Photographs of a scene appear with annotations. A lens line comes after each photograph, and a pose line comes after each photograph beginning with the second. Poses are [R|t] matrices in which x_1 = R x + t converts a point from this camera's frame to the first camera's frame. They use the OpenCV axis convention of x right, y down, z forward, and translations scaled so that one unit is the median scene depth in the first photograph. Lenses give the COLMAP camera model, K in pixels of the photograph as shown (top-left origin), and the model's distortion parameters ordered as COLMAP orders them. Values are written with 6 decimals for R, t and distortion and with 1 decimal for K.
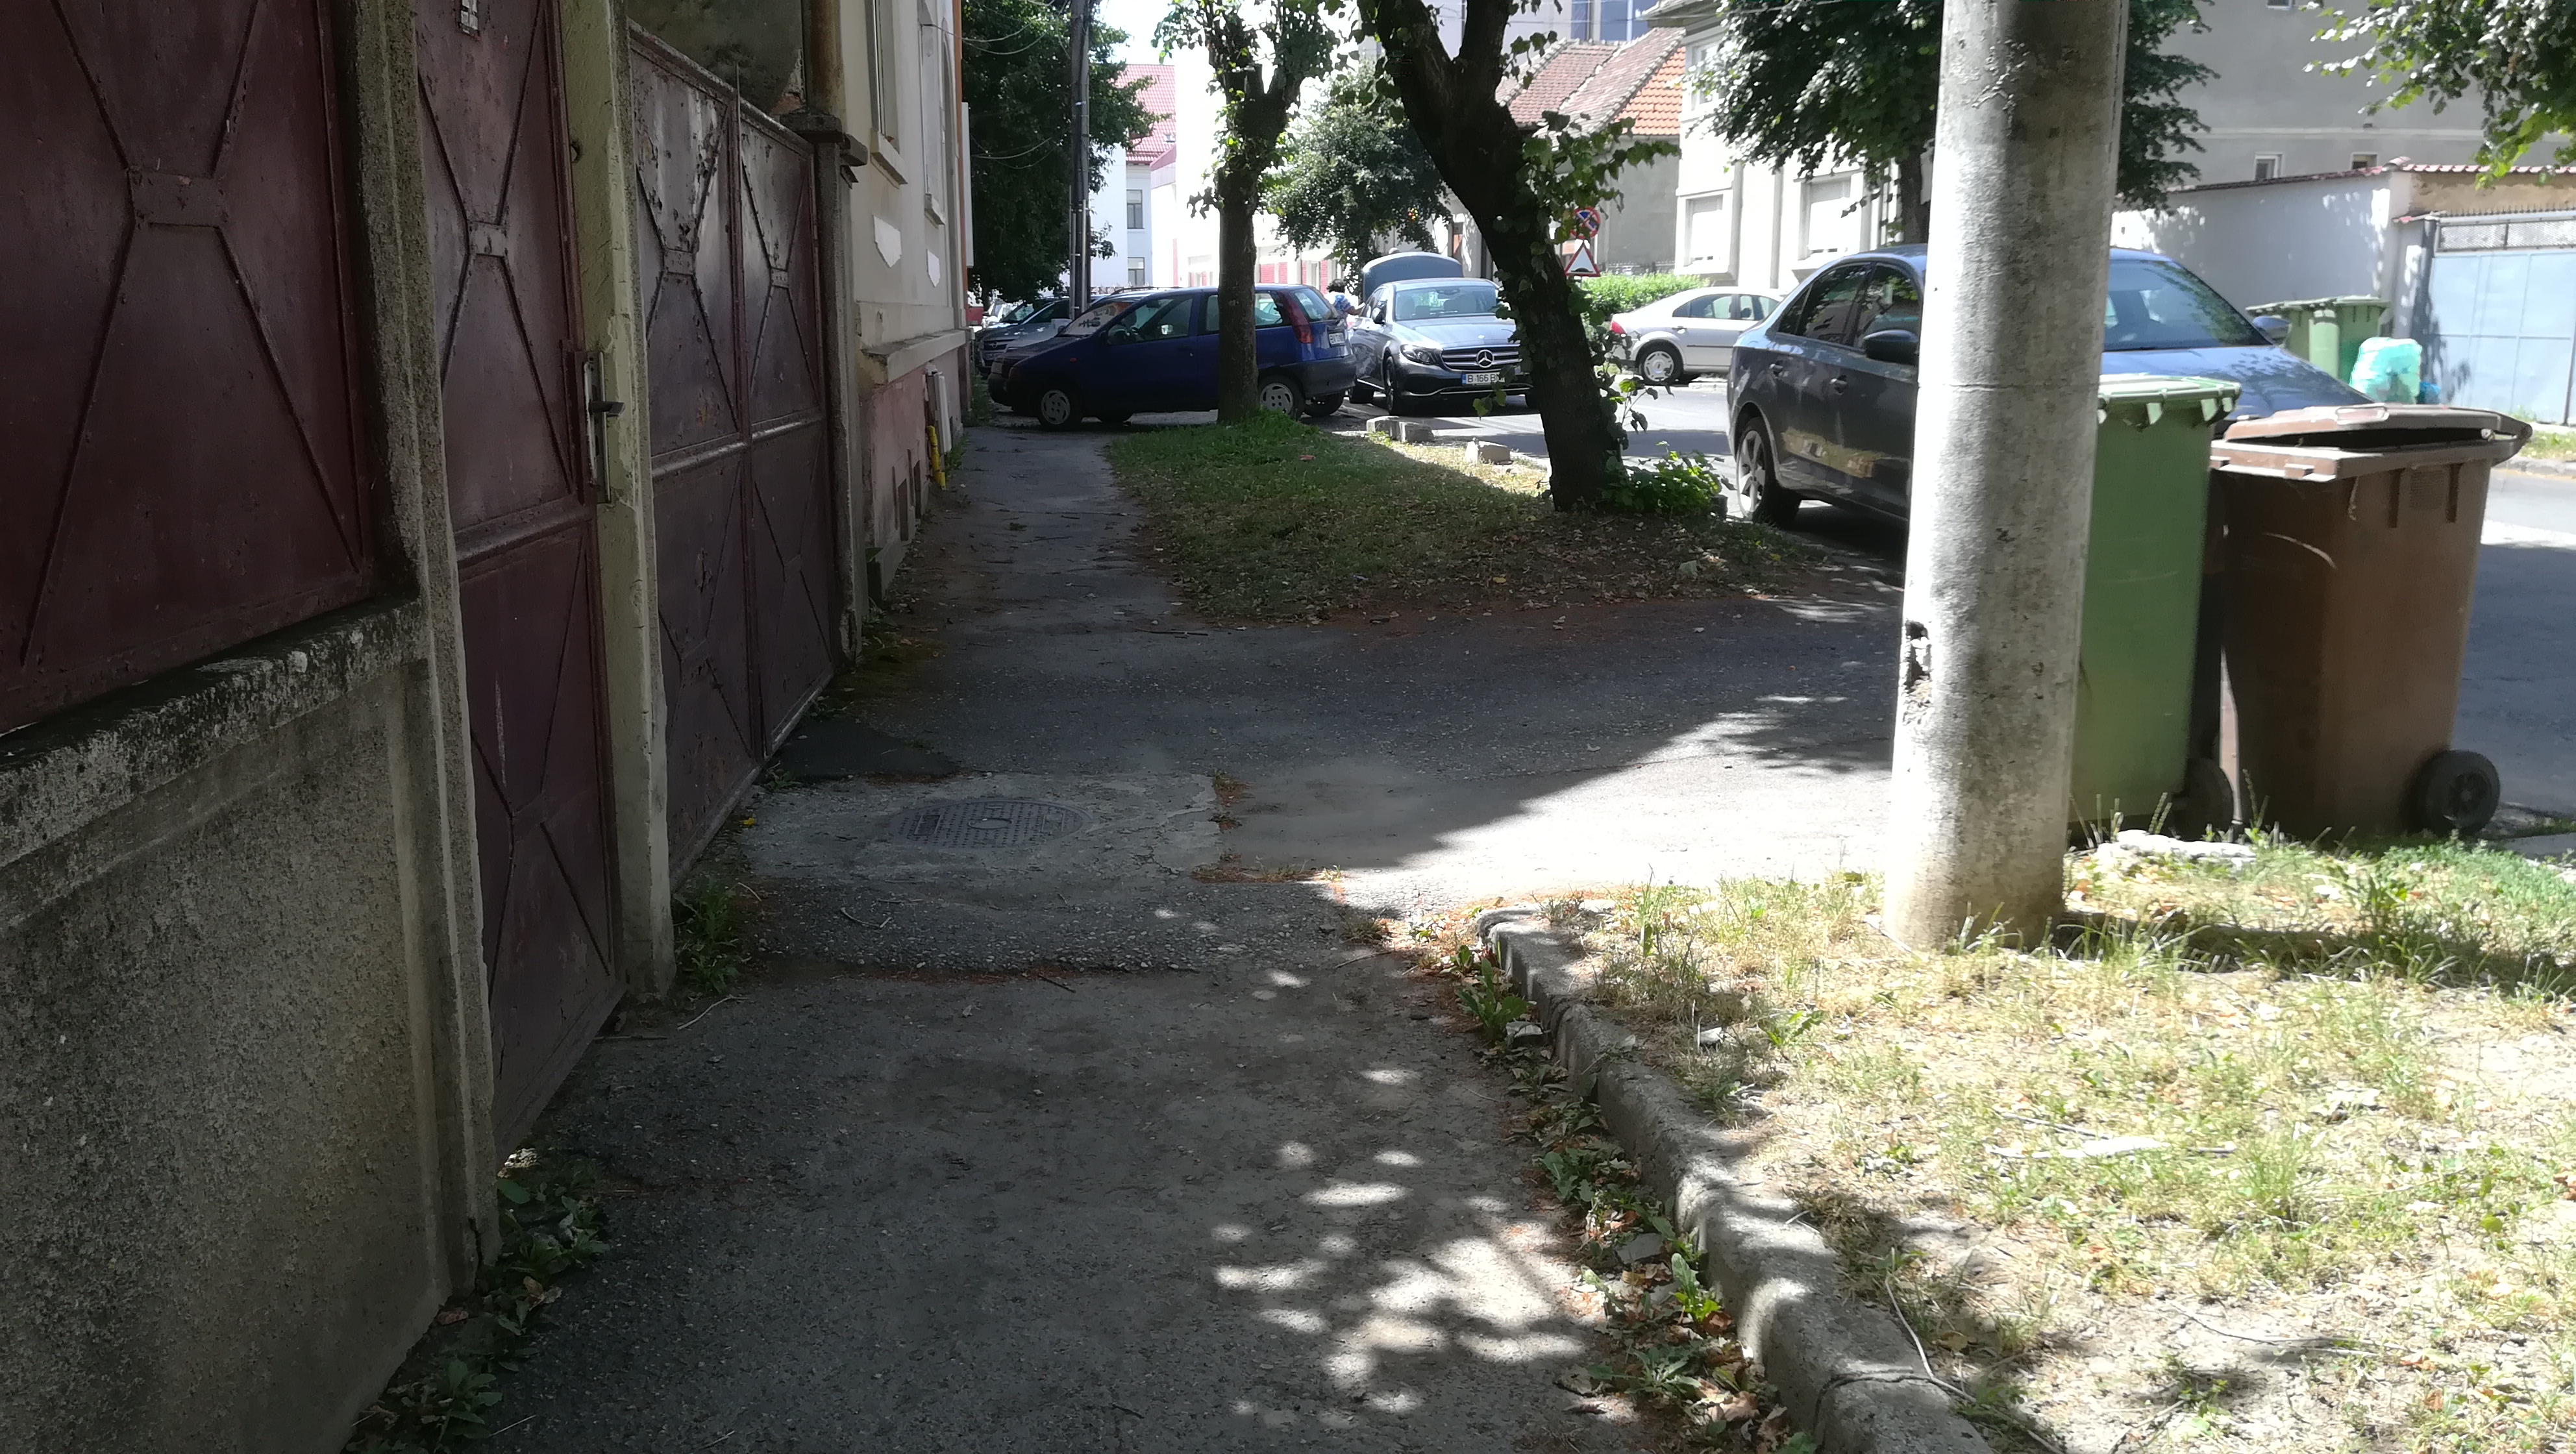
lens RADIAL K [[1870.8, 0, 1294.5], [0, 1870.8, 766.0], [0, 0, 1]] dist [0.004059, -0.001526]
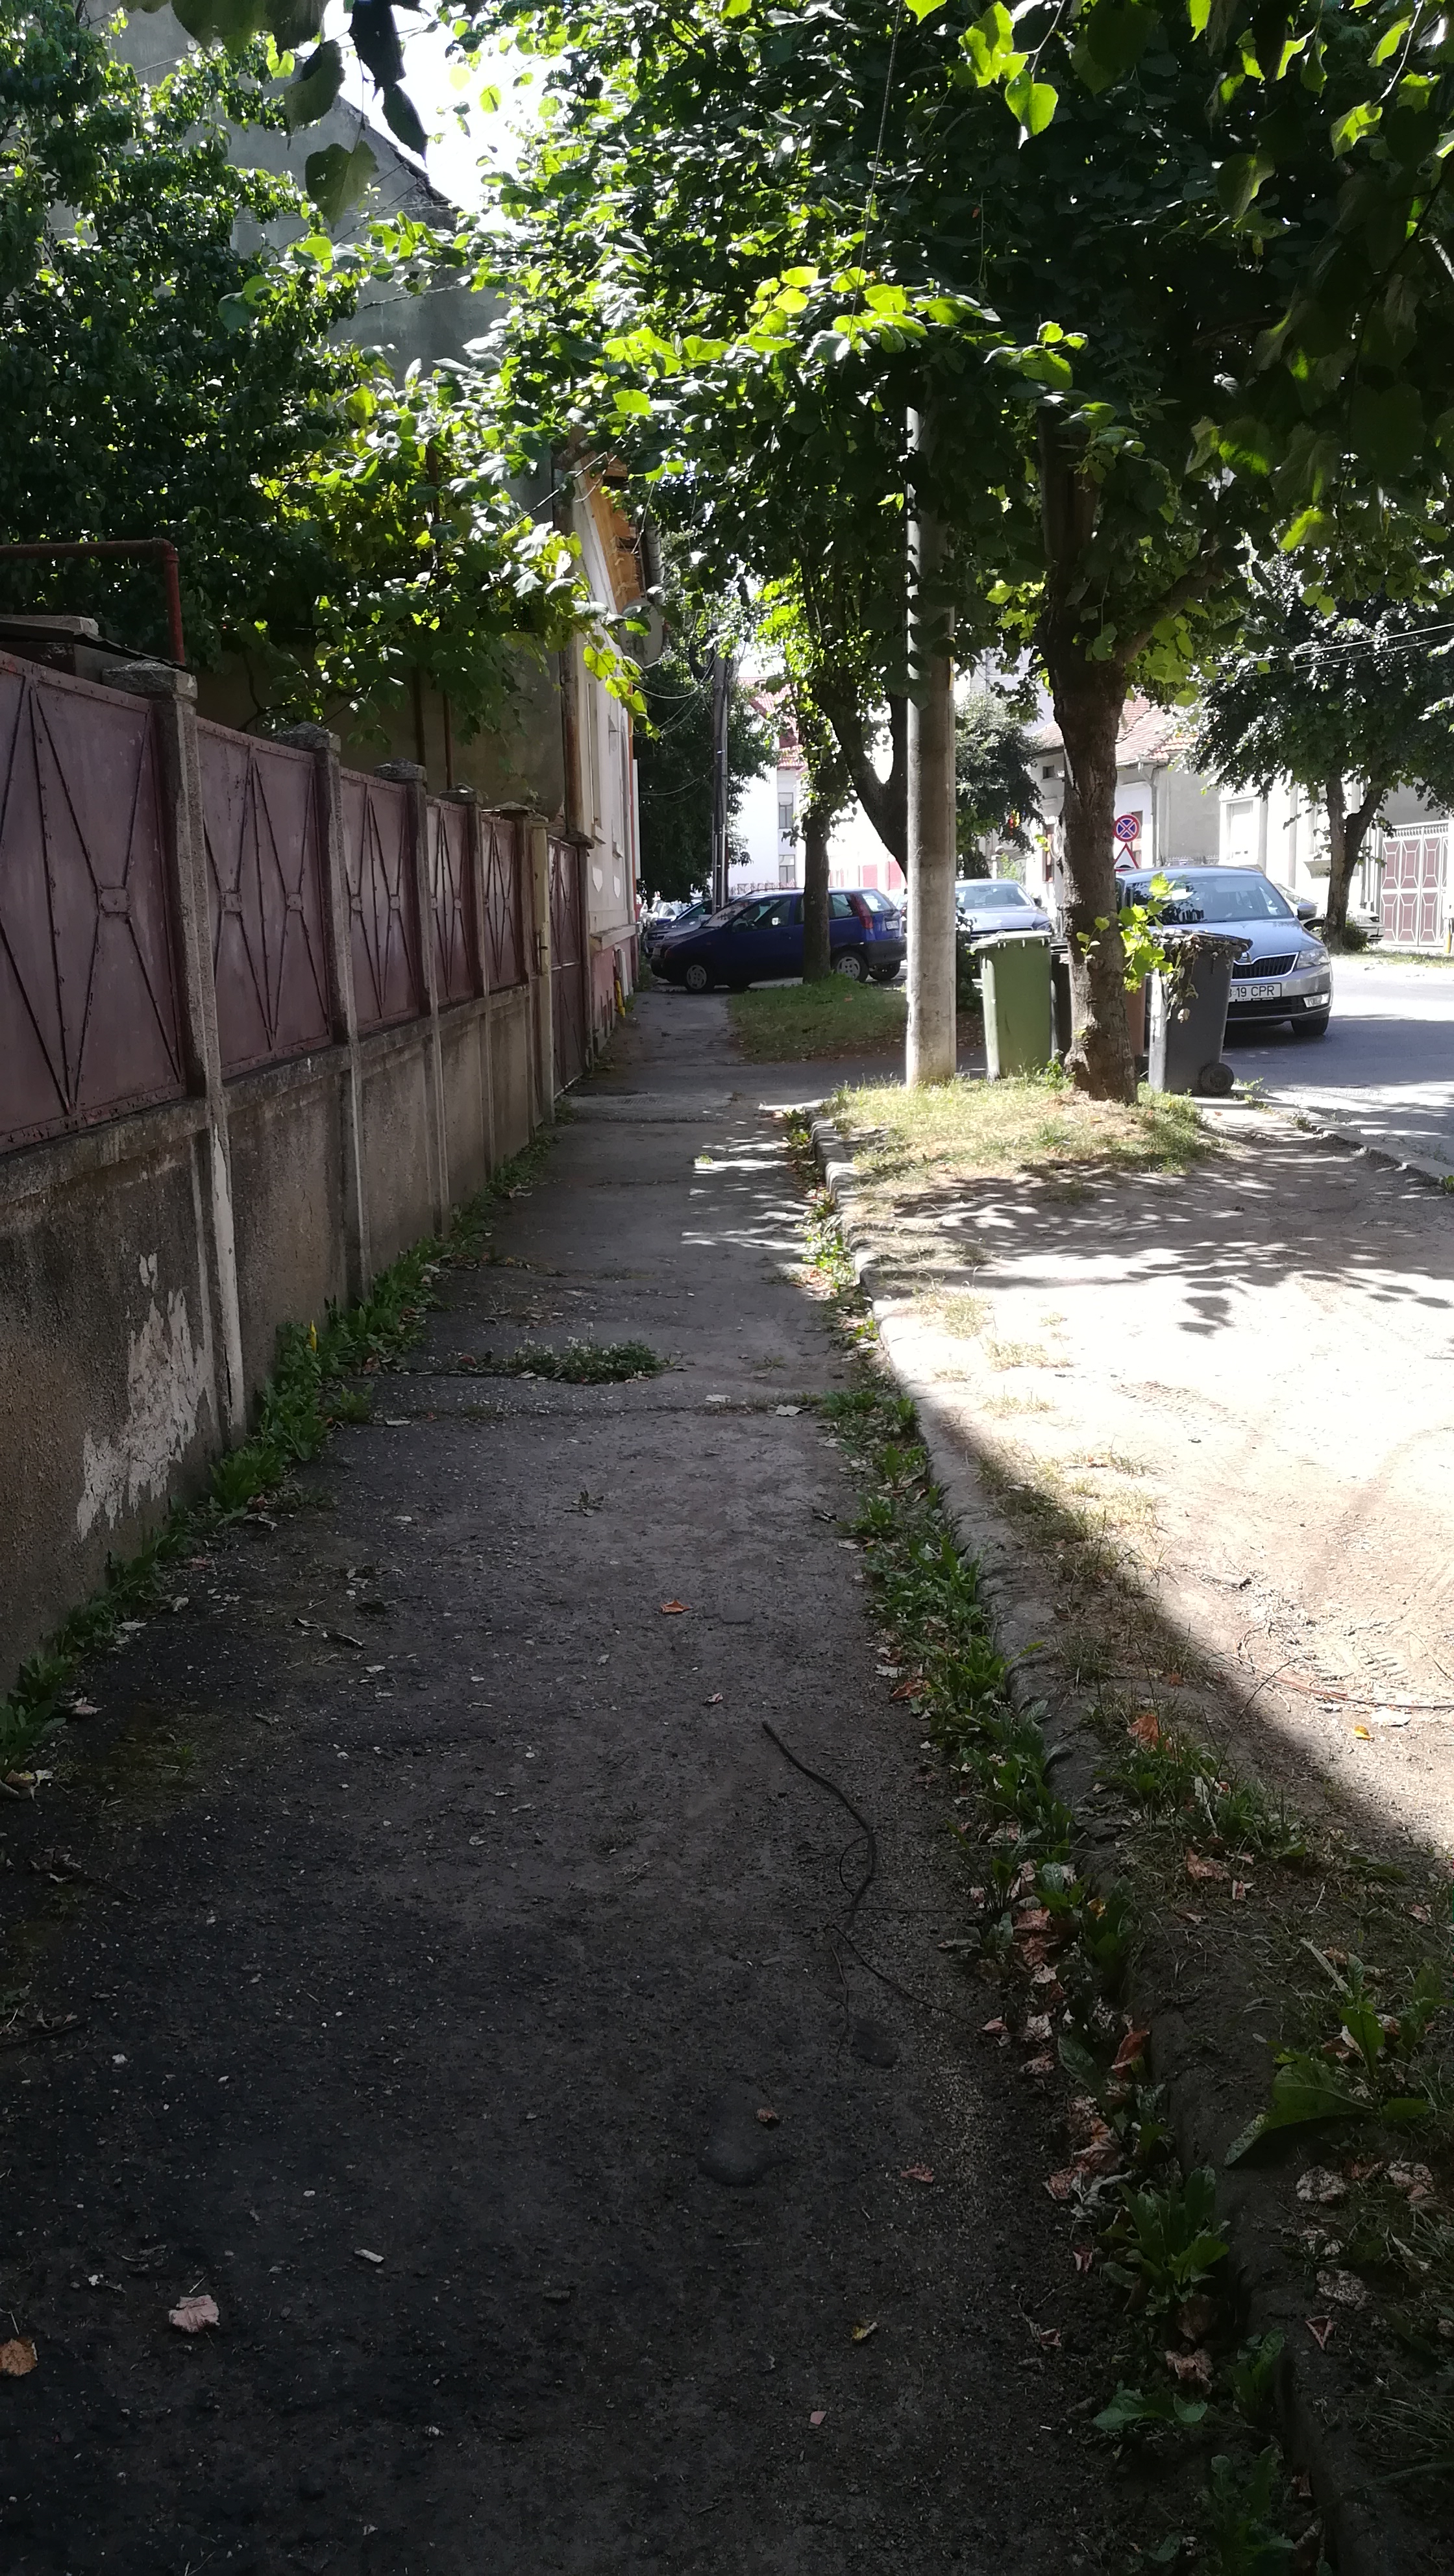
lens RADIAL K [[1870.8, 0, 727.0], [0, 1870.8, 1288.0], [0, 0, 1]] dist [0.004059, -0.001526]
pose [[0.992835, 0.002707, -0.119462, 0.063648], [-0.006834, 0.999393, -0.034147, 0.090099], [0.119297, 0.034719, 0.992251, -0.387708]]
